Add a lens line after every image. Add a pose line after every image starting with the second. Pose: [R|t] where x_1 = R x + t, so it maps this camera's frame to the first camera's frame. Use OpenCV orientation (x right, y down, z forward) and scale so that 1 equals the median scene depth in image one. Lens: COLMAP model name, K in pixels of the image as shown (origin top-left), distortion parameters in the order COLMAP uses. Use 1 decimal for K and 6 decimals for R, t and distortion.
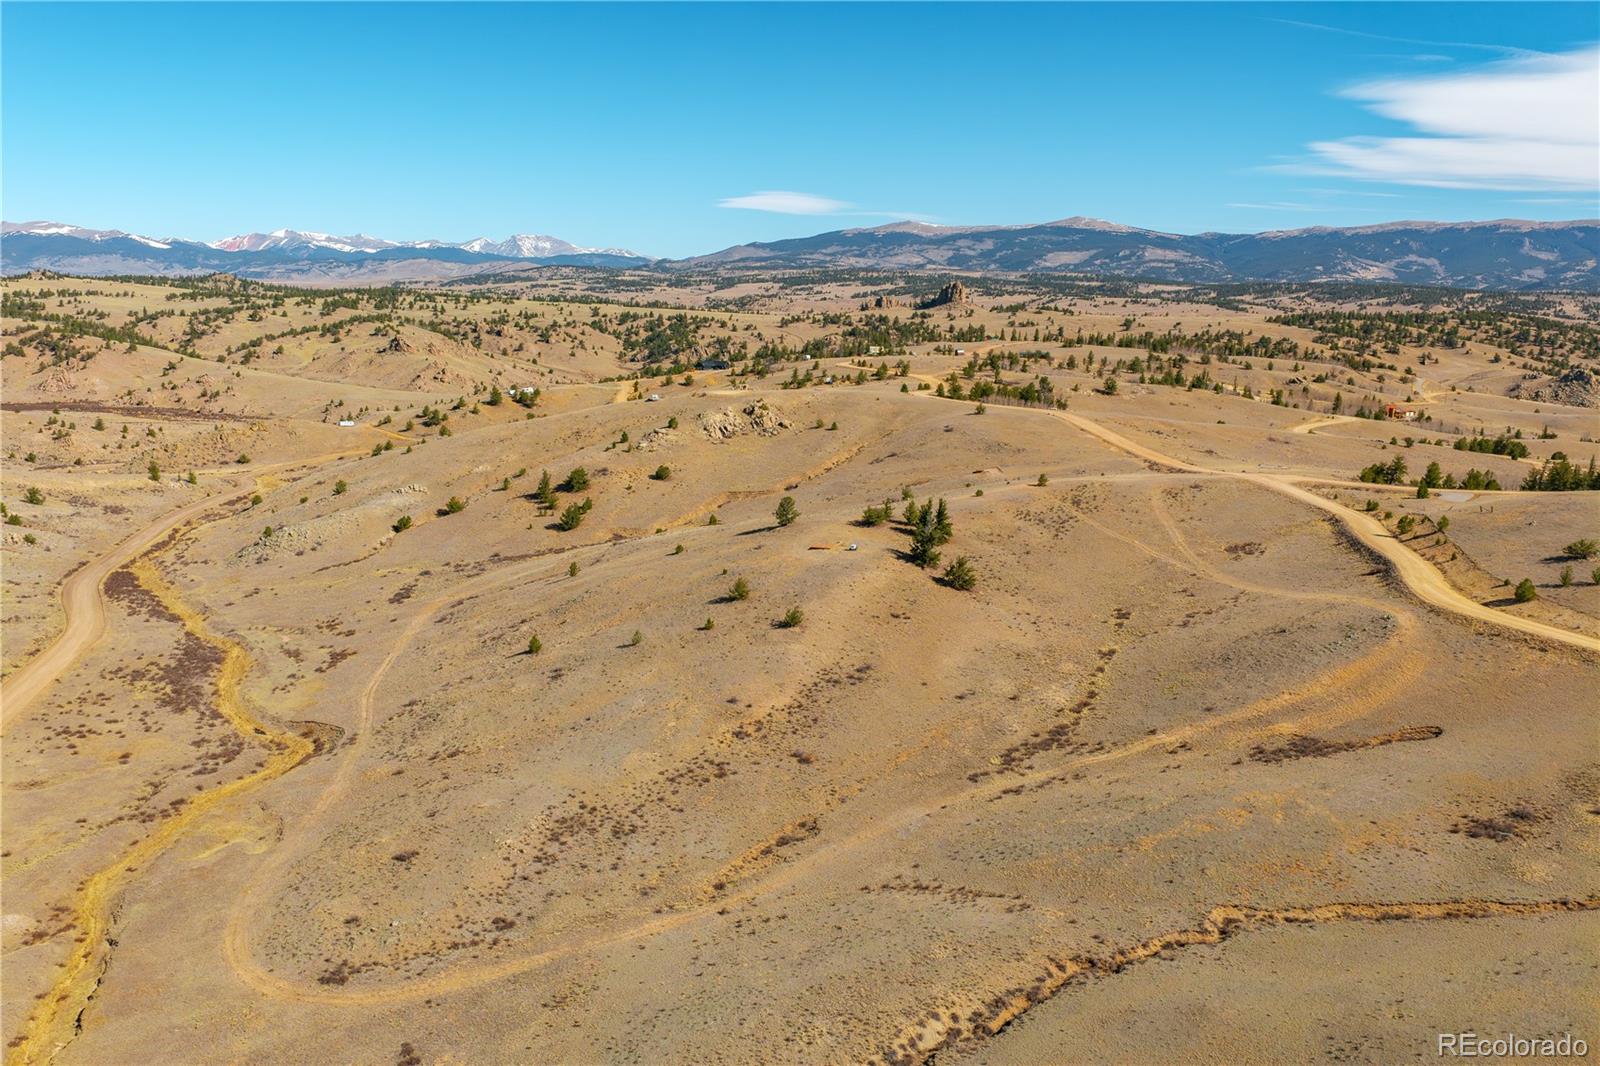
lens RADIAL K [[1322.4, 0, 812.0], [0, 1322.4, 544.8], [0, 0, 1]] dist [0.019518, -0.038127]
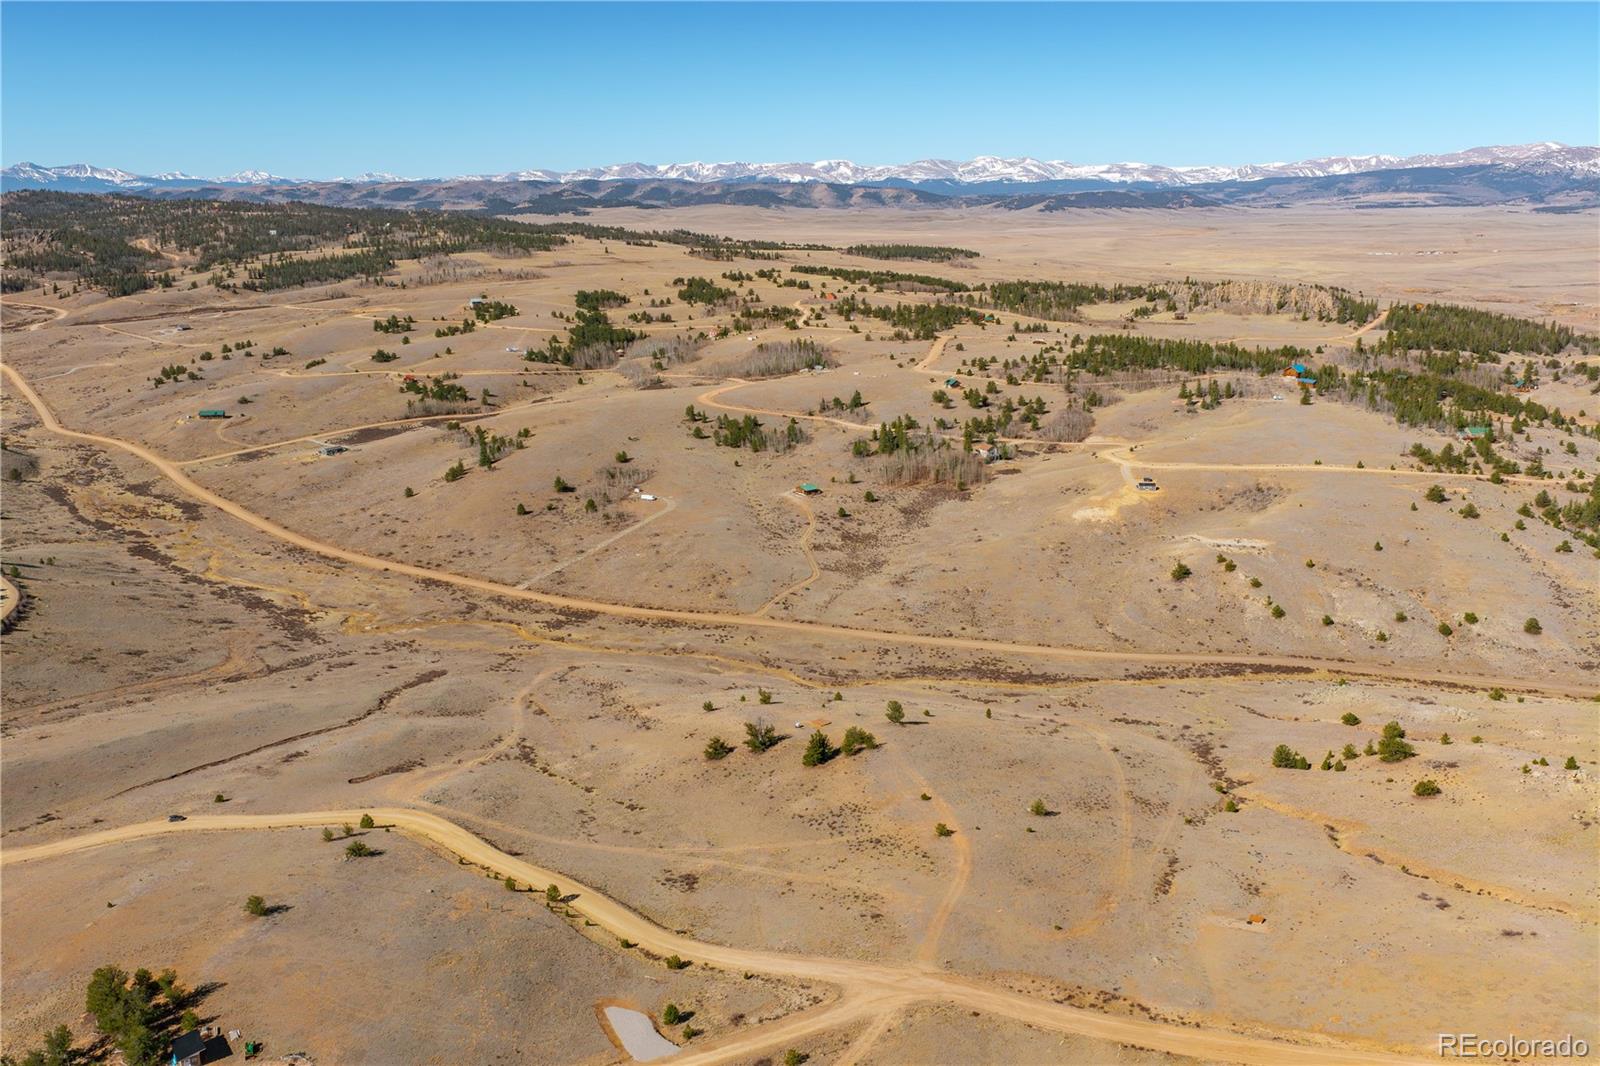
lens RADIAL K [[1322.4, 0, 803.0], [0, 1322.4, 516.5], [0, 0, 1]] dist [0.019518, -0.038127]
pose [[-0.465191, 0.197621, -0.862869, 0.204406], [-0.178943, 0.933644, 0.310302, -0.109577], [0.866935, 0.298755, -0.398960, 0.259047]]
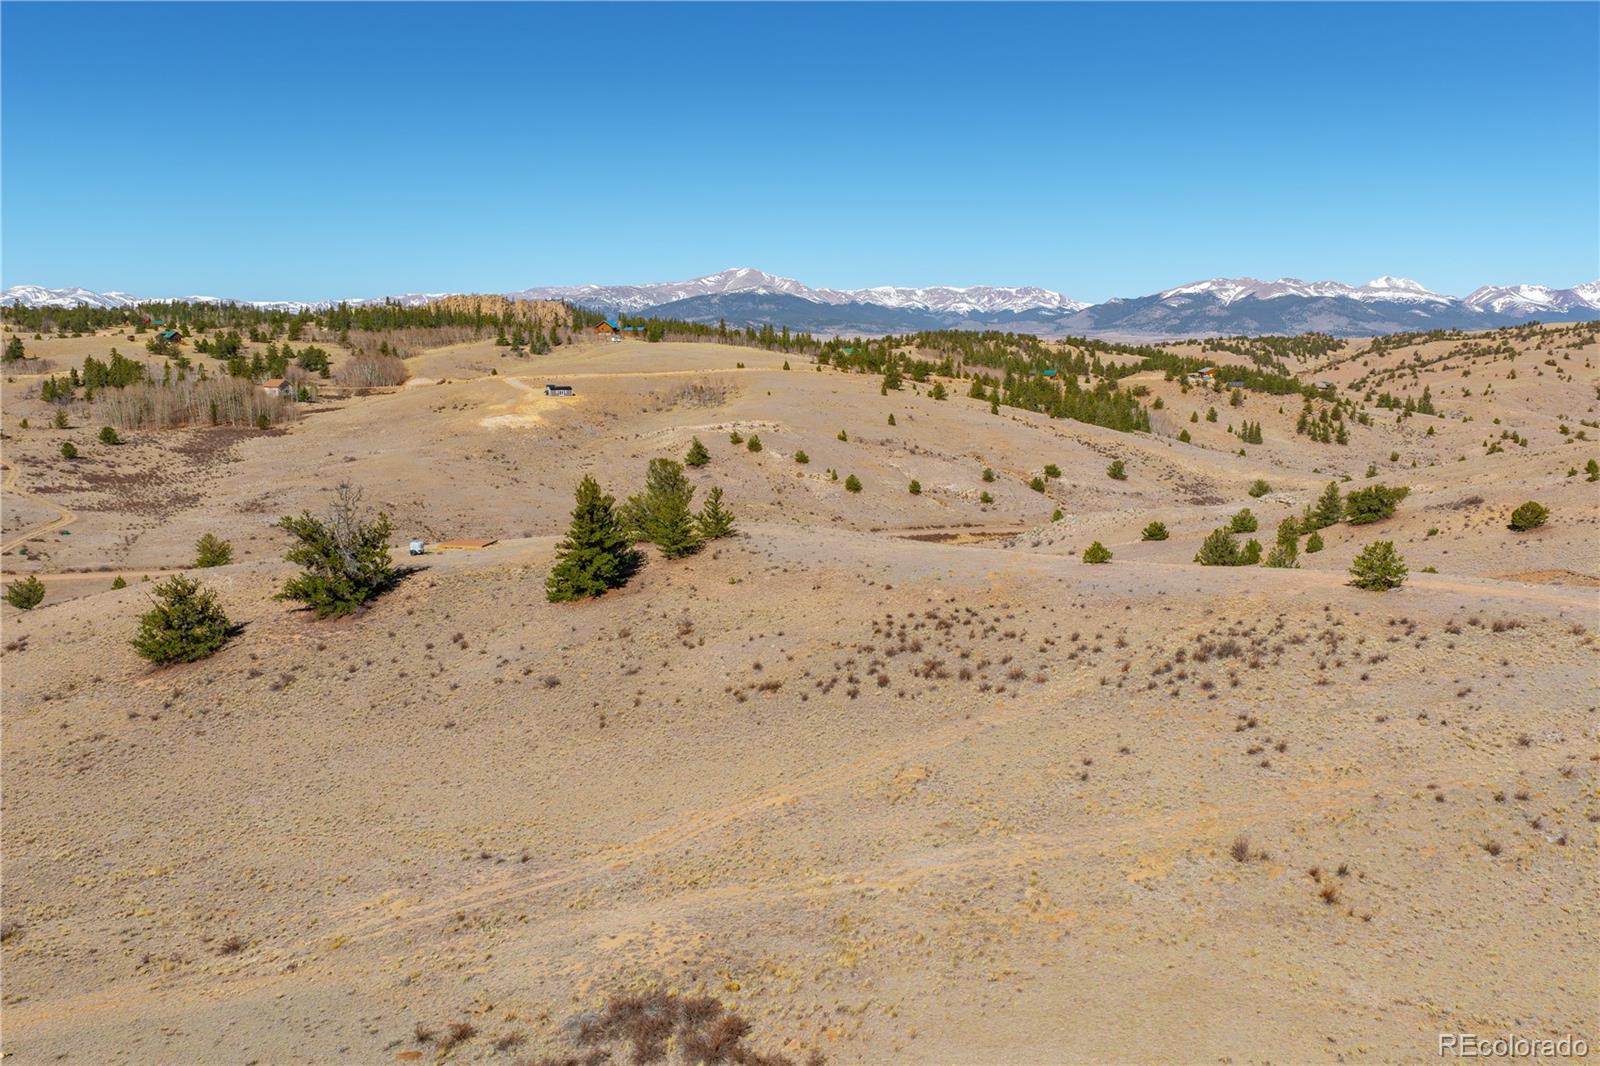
lens RADIAL K [[1322.4, 0, 804.5], [0, 1322.4, 531.0], [0, 0, 1]] dist [0.019518, -0.038127]
pose [[0.174500, 0.131340, -0.975858, 0.084361], [-0.193575, 0.976300, 0.096785, -0.012498], [0.965442, 0.172013, 0.195789, 0.180524]]
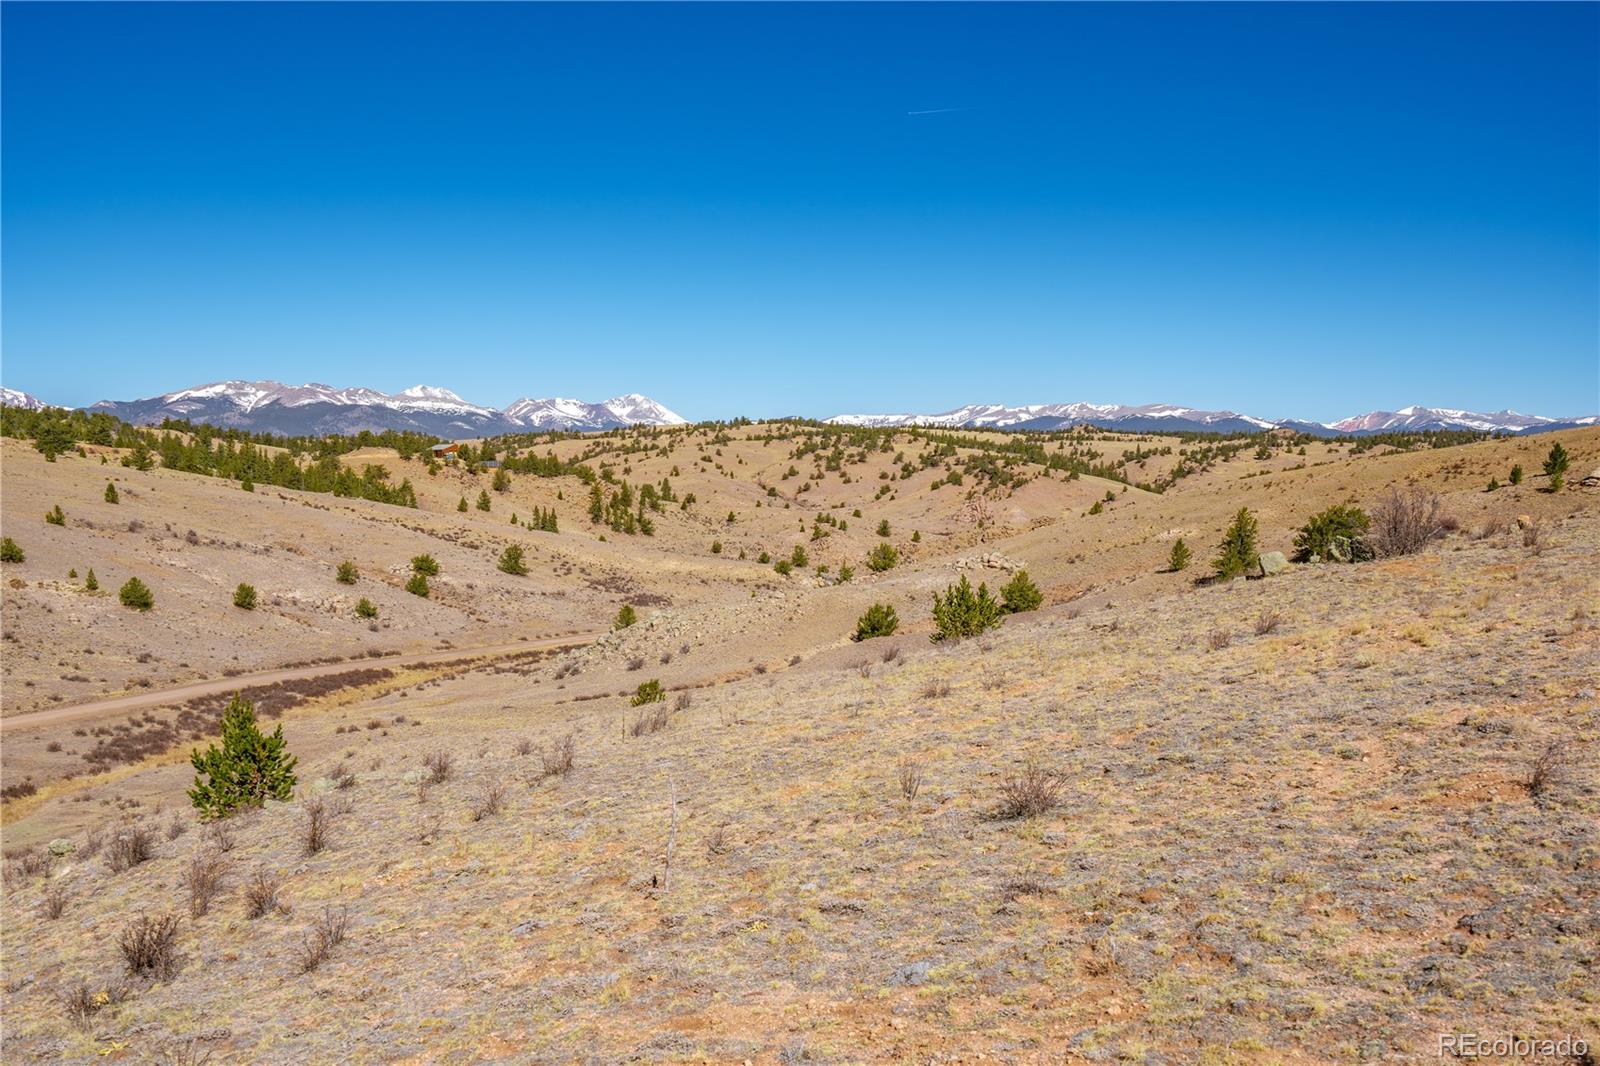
lens RADIAL K [[1567.6, 0, 798.2], [0, 1567.6, 544.2], [0, 0, 1]] dist [0.004687, 0.000000]
pose [[0.733460, 0.030971, -0.679027, -0.001462], [-0.132071, 0.986417, -0.097666, 0.002484], [0.666779, 0.161314, 0.727588, 0.165925]]
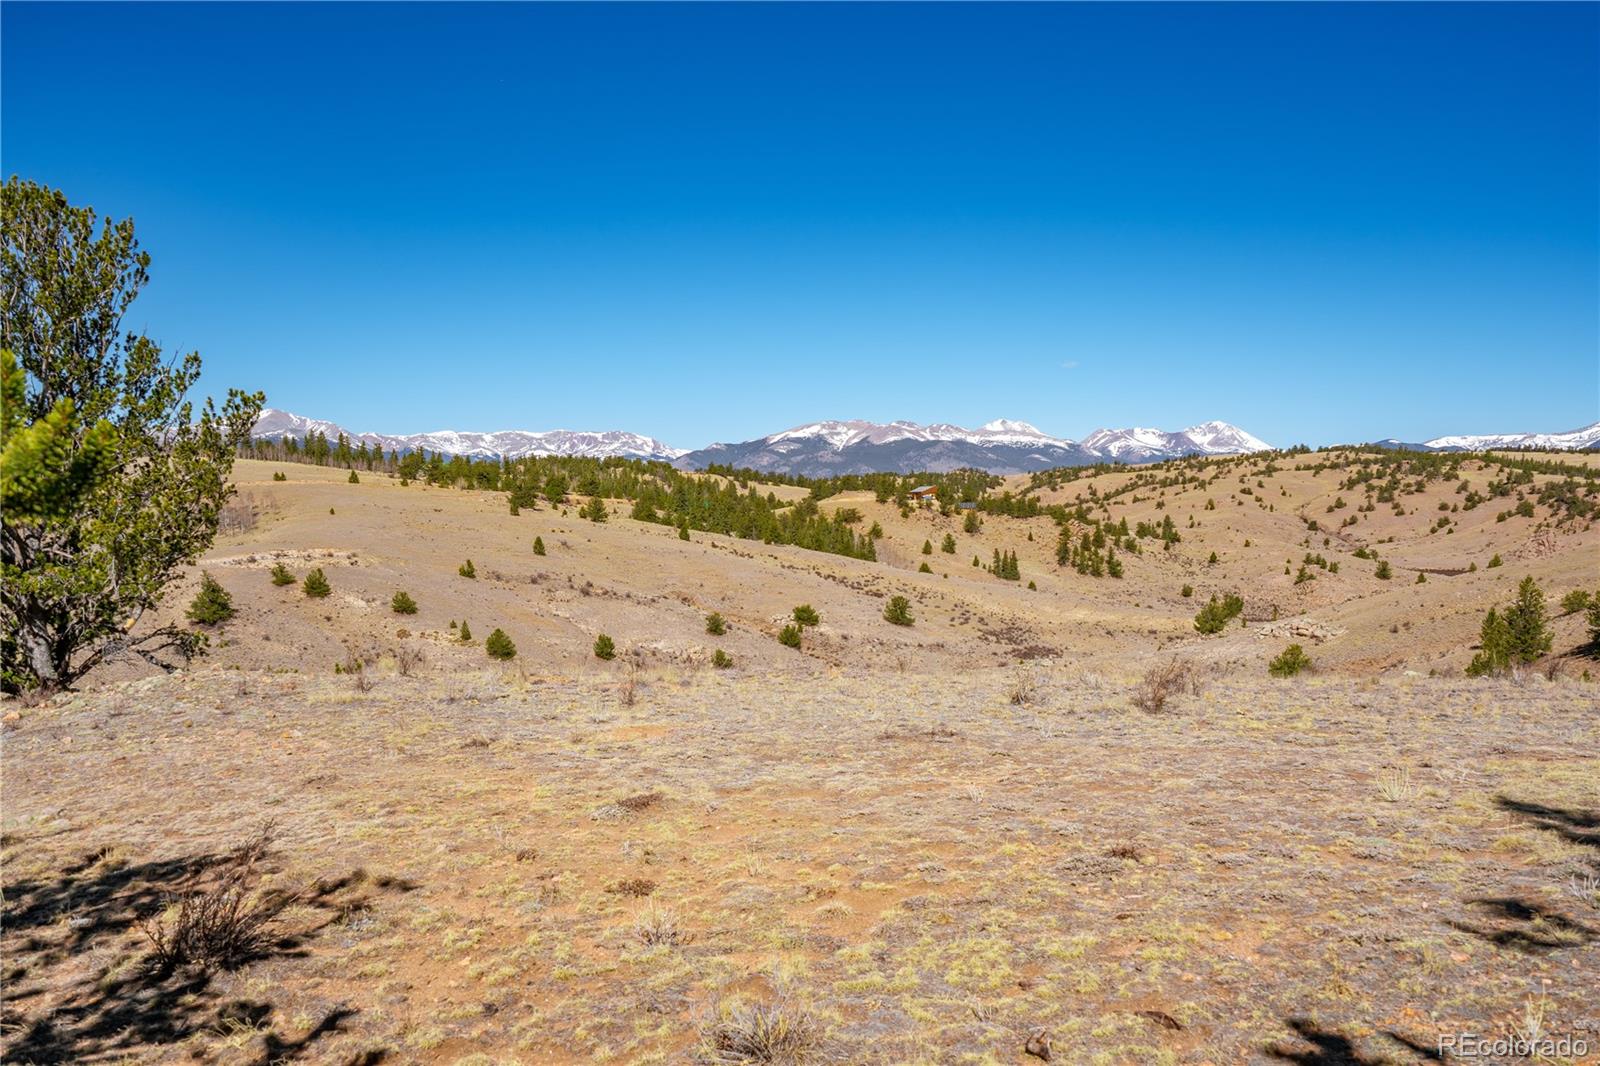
lens RADIAL K [[1567.6, 0, 798.7], [0, 1567.6, 540.0], [0, 0, 1]] dist [0.004687, 0.000000]
pose [[0.441104, 0.012569, -0.897368, 0.010190], [-0.160846, 0.984819, -0.065270, -0.004337], [0.882925, 0.173129, 0.436429, 0.188785]]
